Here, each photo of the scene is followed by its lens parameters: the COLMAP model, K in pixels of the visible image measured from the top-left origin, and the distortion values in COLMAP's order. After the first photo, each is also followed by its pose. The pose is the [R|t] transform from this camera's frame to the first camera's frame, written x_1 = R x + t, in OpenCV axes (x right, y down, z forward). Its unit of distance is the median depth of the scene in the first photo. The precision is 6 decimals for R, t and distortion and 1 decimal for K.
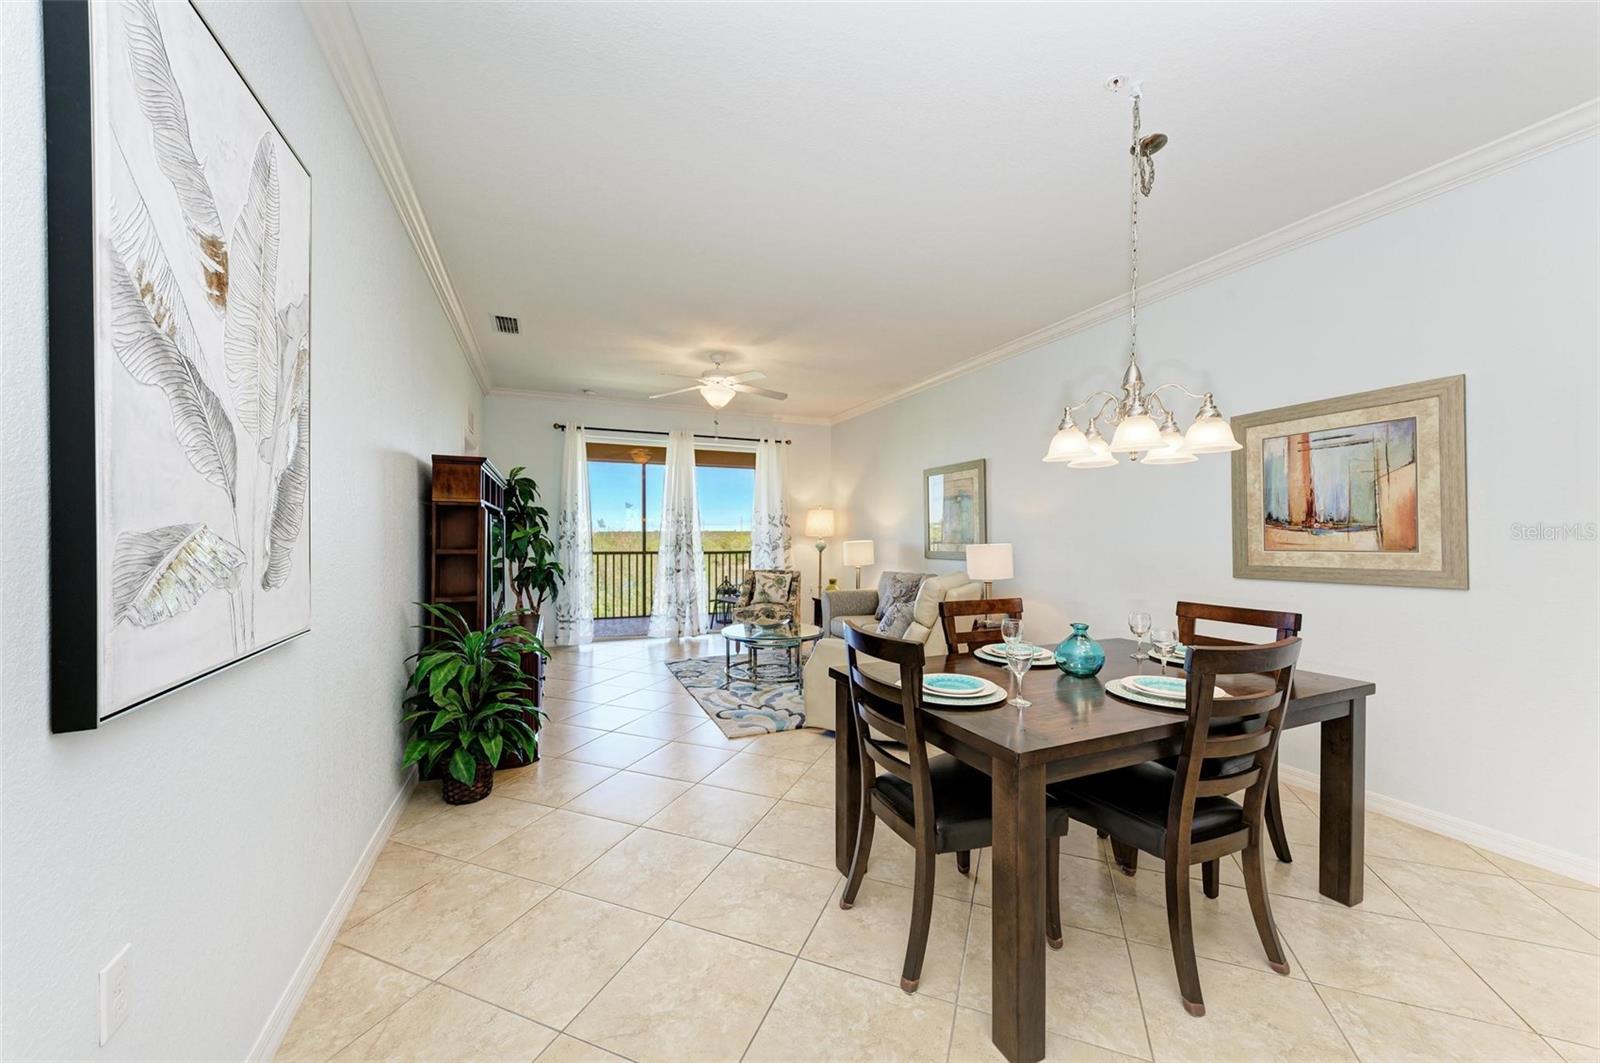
lens RADIAL K [[569.3, 0, 803.3], [0, 569.3, 534.2], [0, 0, 1]] dist [0.003990, -0.000830]
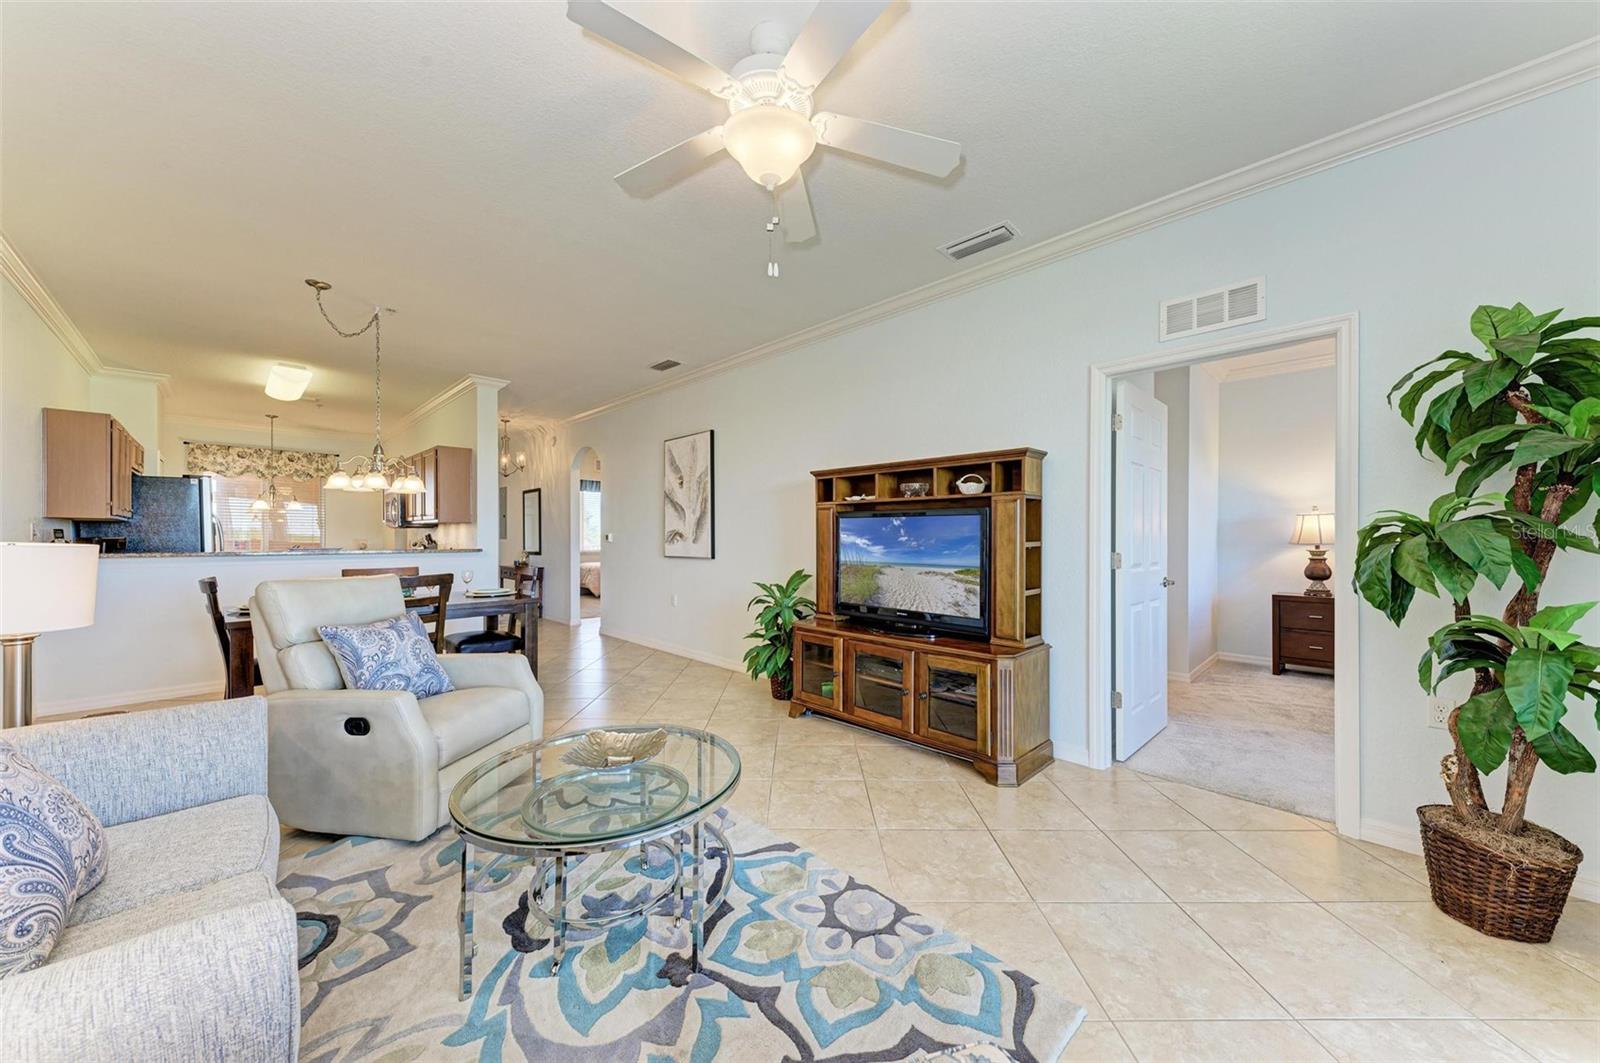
lens RADIAL K [[569.3, 0, 816.3], [0, 569.3, 536.9], [0, 0, 1]] dist [0.003990, -0.000830]
pose [[-0.926298, -0.000092, -0.376791, -0.033091], [-0.000590, 0.999999, 0.001208, 0.009404], [0.376791, 0.001341, -0.926298, 1.159769]]
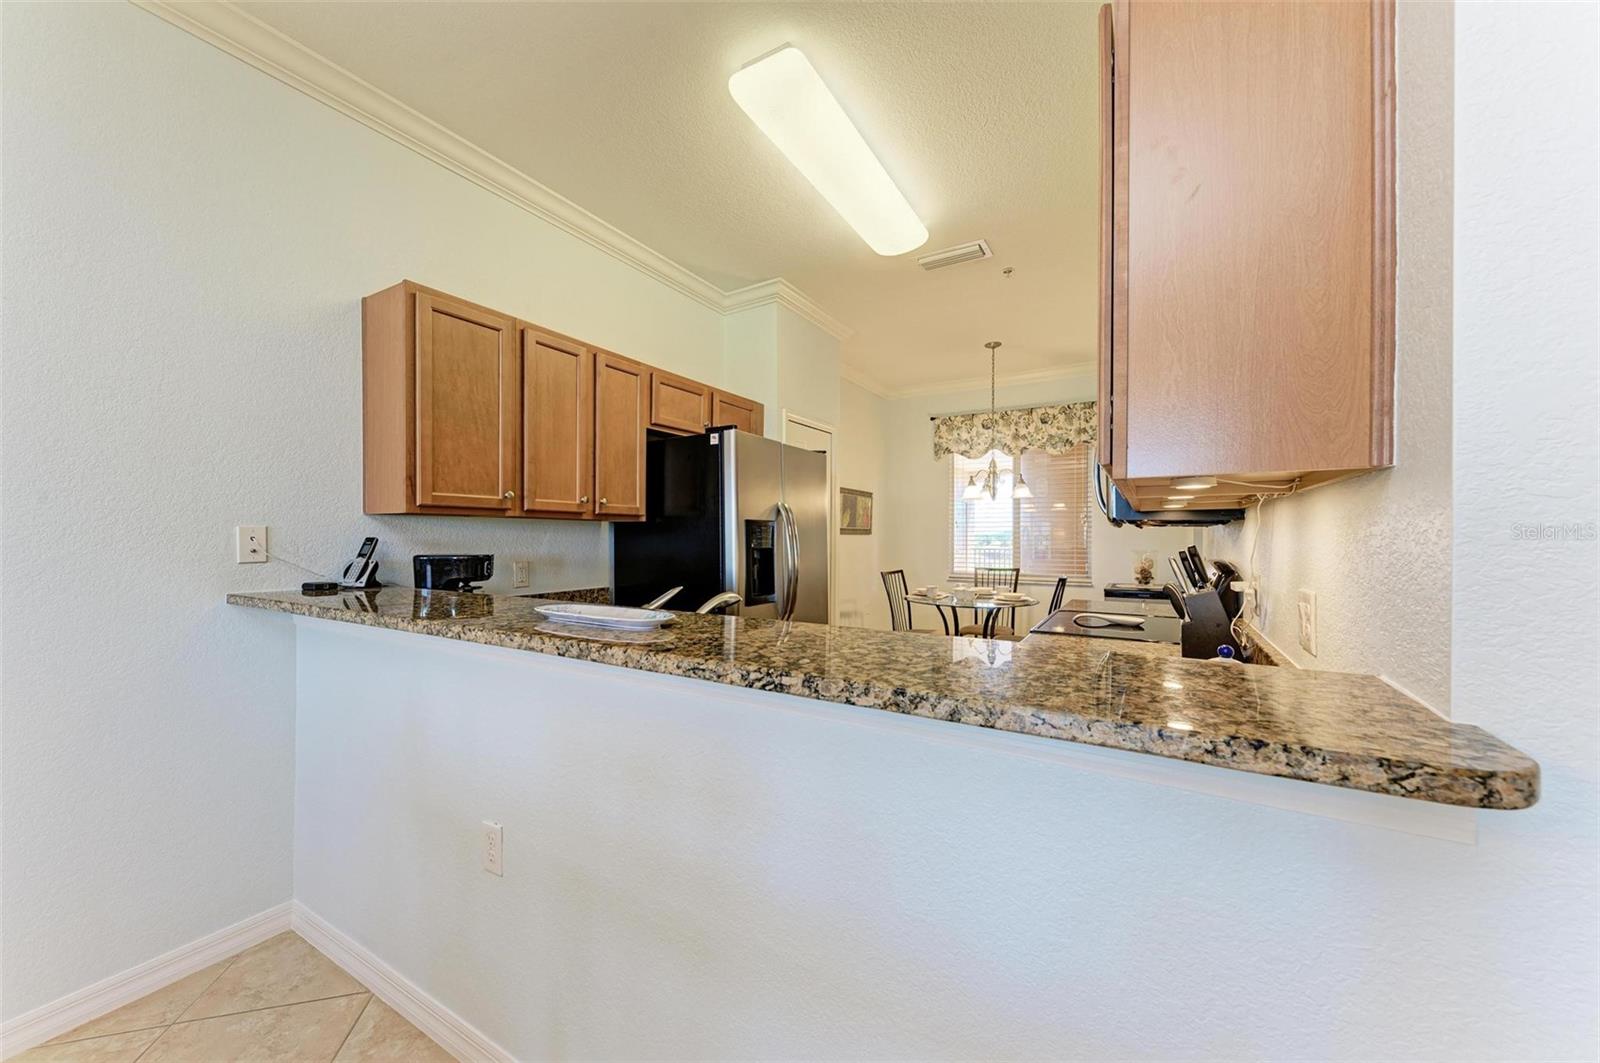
lens RADIAL K [[569.3, 0, 799.2], [0, 569.3, 540.1], [0, 0, 1]] dist [0.003990, -0.000830]
pose [[-0.568809, -0.005282, 0.822453, 0.129502], [-0.001935, 0.999985, 0.005084, 0.001199], [-0.822467, 0.001301, -0.568811, 0.170078]]
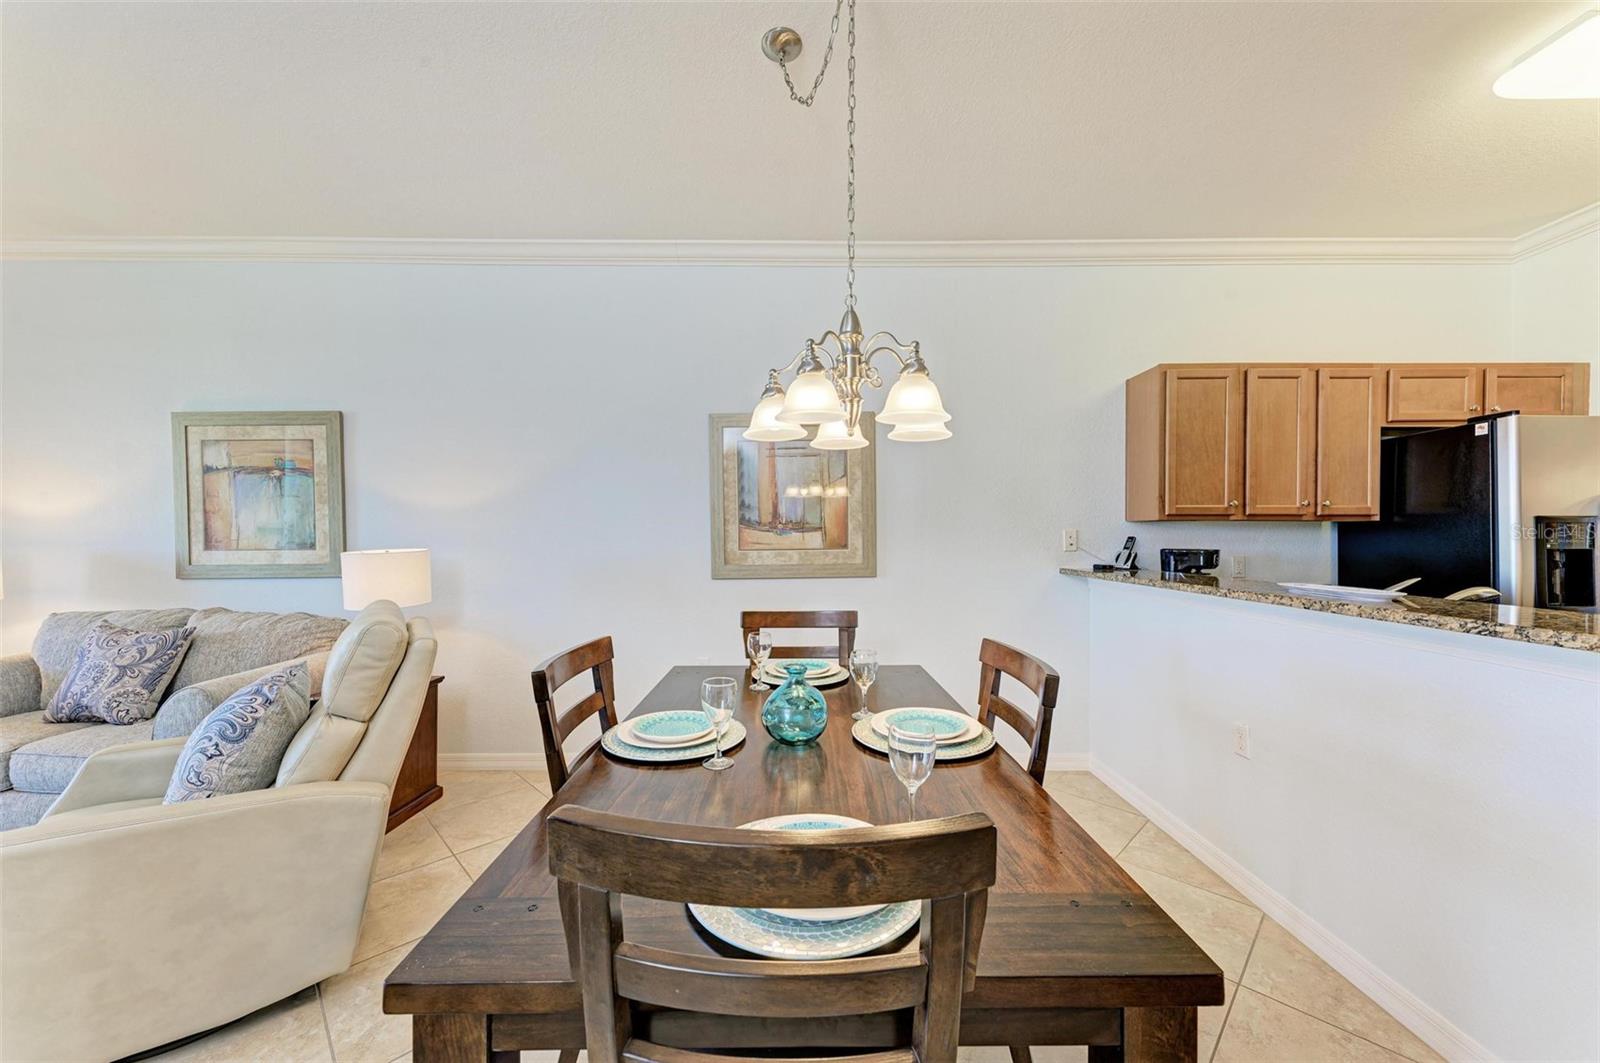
lens RADIAL K [[569.3, 0, 796.7], [0, 569.3, 543.7], [0, 0, 1]] dist [0.003990, -0.000830]
pose [[0.401831, -0.007971, 0.915679, -0.041352], [-0.000843, 0.999958, 0.009074, 0.003829], [-0.915714, -0.004418, 0.401807, 0.256840]]
